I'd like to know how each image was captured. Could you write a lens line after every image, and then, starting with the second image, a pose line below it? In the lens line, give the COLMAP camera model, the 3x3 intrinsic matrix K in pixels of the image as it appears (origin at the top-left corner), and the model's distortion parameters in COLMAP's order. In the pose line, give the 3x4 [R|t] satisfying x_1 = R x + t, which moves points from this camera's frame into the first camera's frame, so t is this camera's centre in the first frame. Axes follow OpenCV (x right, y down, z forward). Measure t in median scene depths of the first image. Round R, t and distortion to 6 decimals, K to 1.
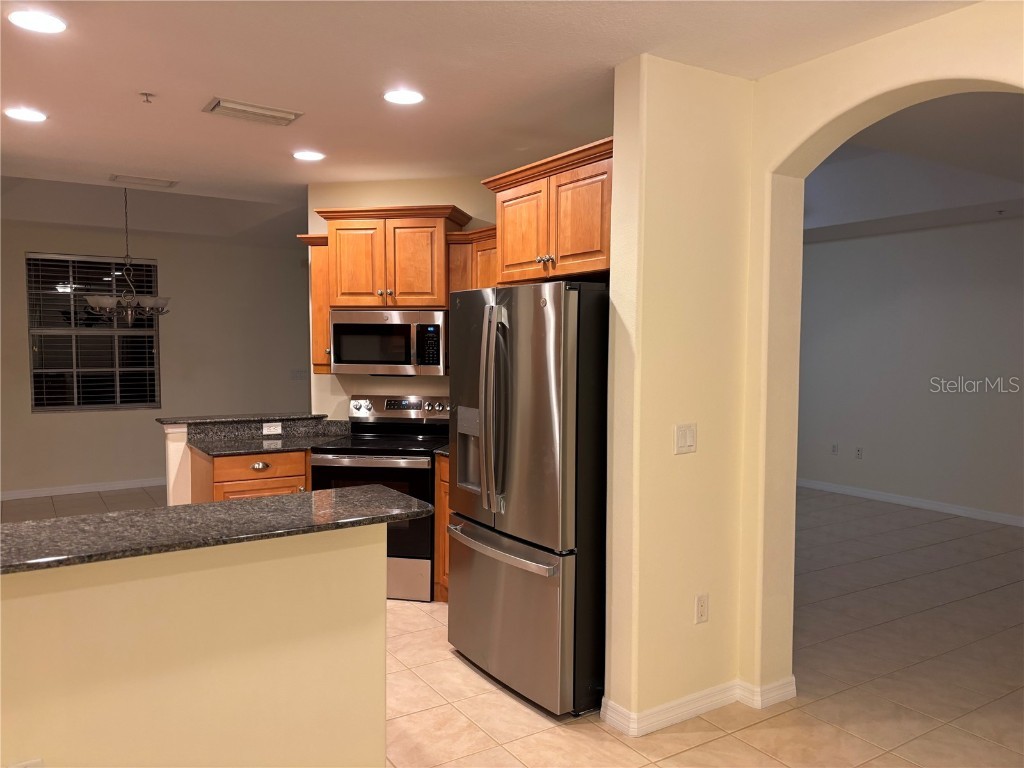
lens RADIAL K [[773.1, 0, 501.3], [0, 773.1, 398.0], [0, 0, 1]] dist [0.041939, -0.044827]
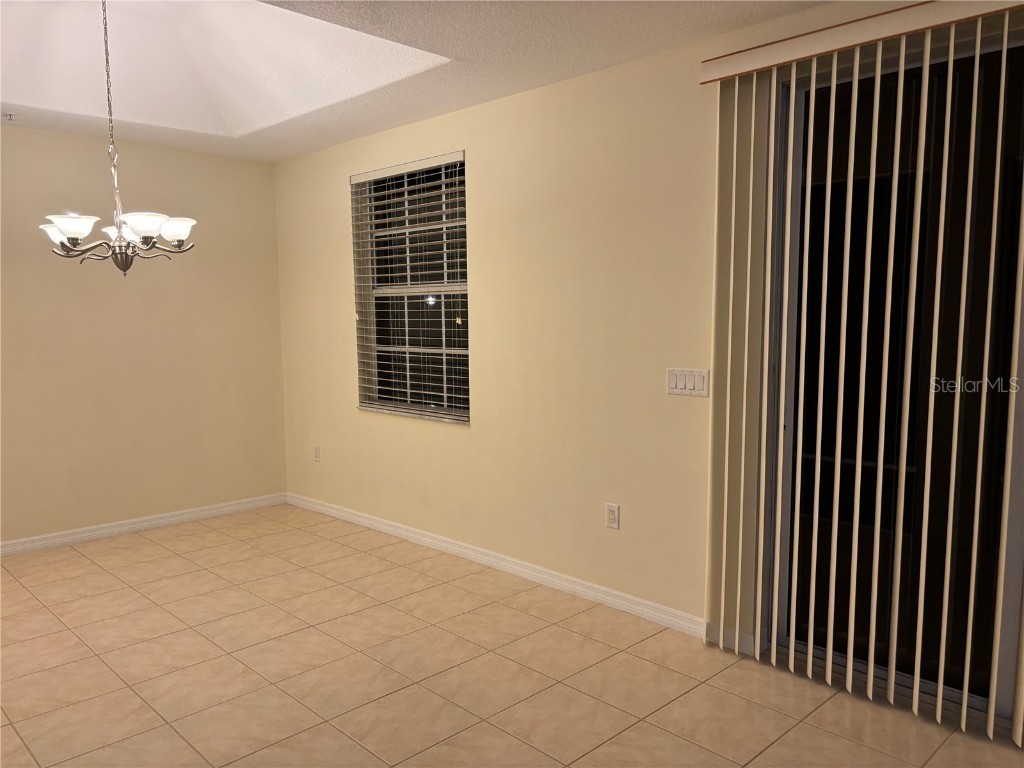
lens RADIAL K [[773.1, 0, 518.0], [0, 773.1, 392.6], [0, 0, 1]] dist [0.041939, -0.044827]
pose [[0.208857, 0.090364, -0.973762, 0.155597], [-0.062653, 0.994913, 0.078888, -0.087075], [0.975937, 0.044533, 0.213456, 1.447606]]
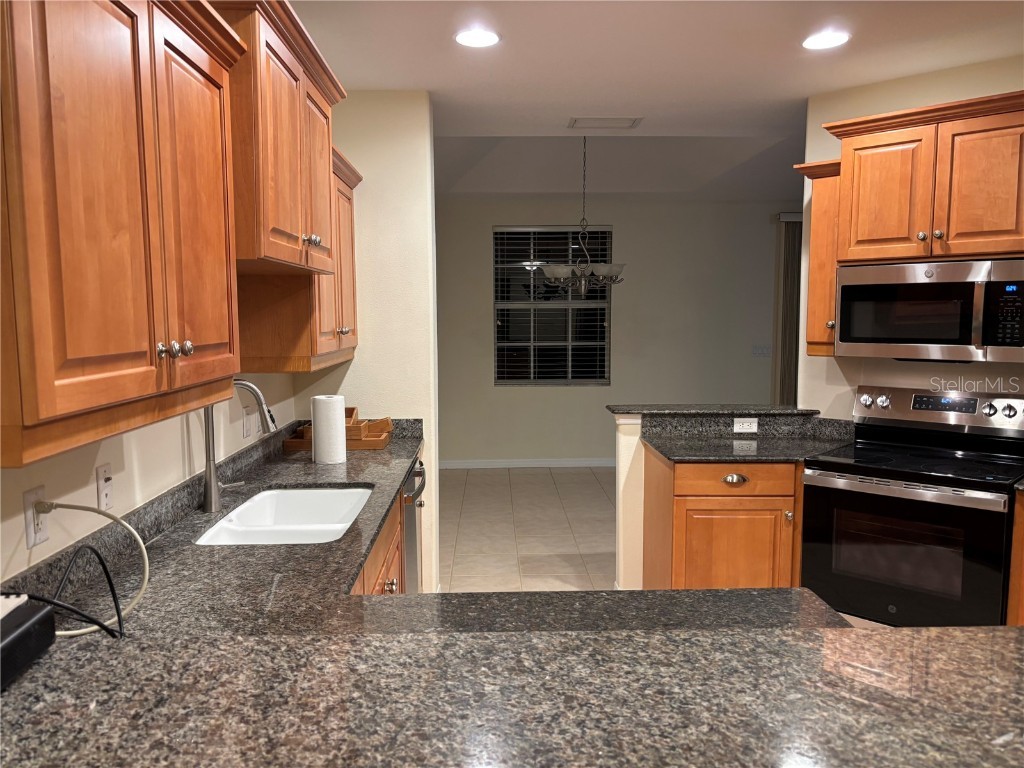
lens RADIAL K [[773.1, 0, 513.2], [0, 773.1, 391.0], [0, 0, 1]] dist [0.041939, -0.044827]
pose [[0.860687, 0.044089, -0.507222, -0.102019], [-0.030915, 0.998931, 0.034371, -0.013404], [0.508195, -0.013901, 0.861130, 0.216885]]
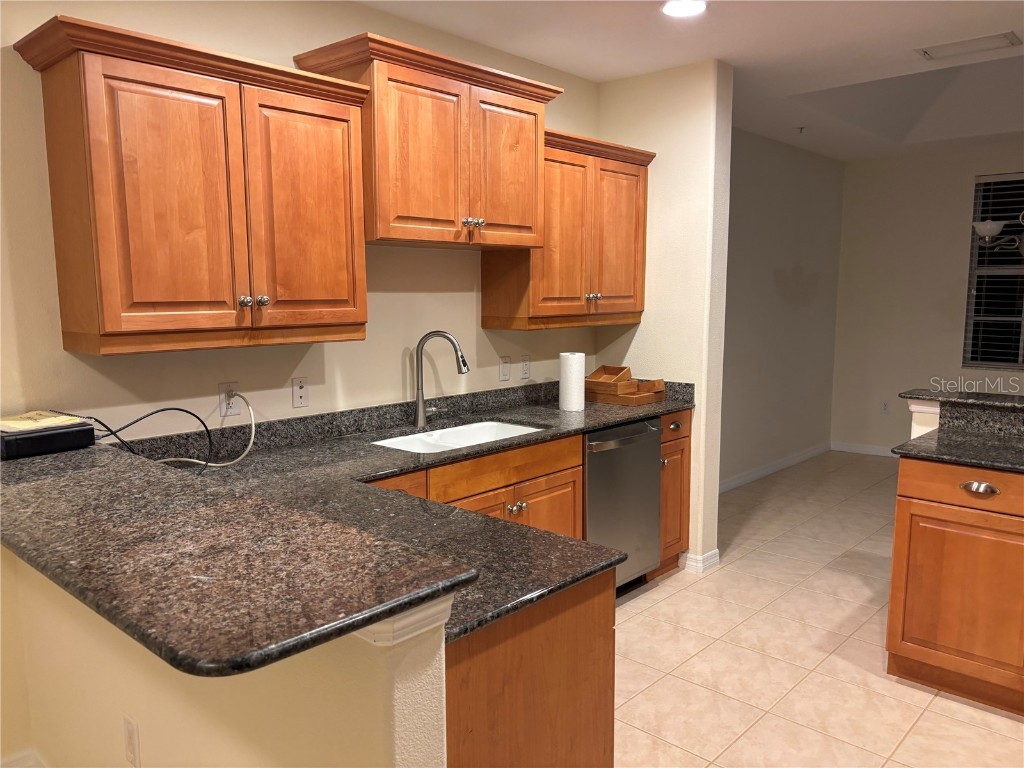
lens RADIAL K [[773.1, 0, 509.1], [0, 773.1, 392.1], [0, 0, 1]] dist [0.041939, -0.044827]
pose [[0.271234, 0.124749, -0.954395, 0.126871], [-0.067515, 0.991589, 0.110424, -0.022419], [0.960143, 0.034485, 0.277375, 0.417660]]
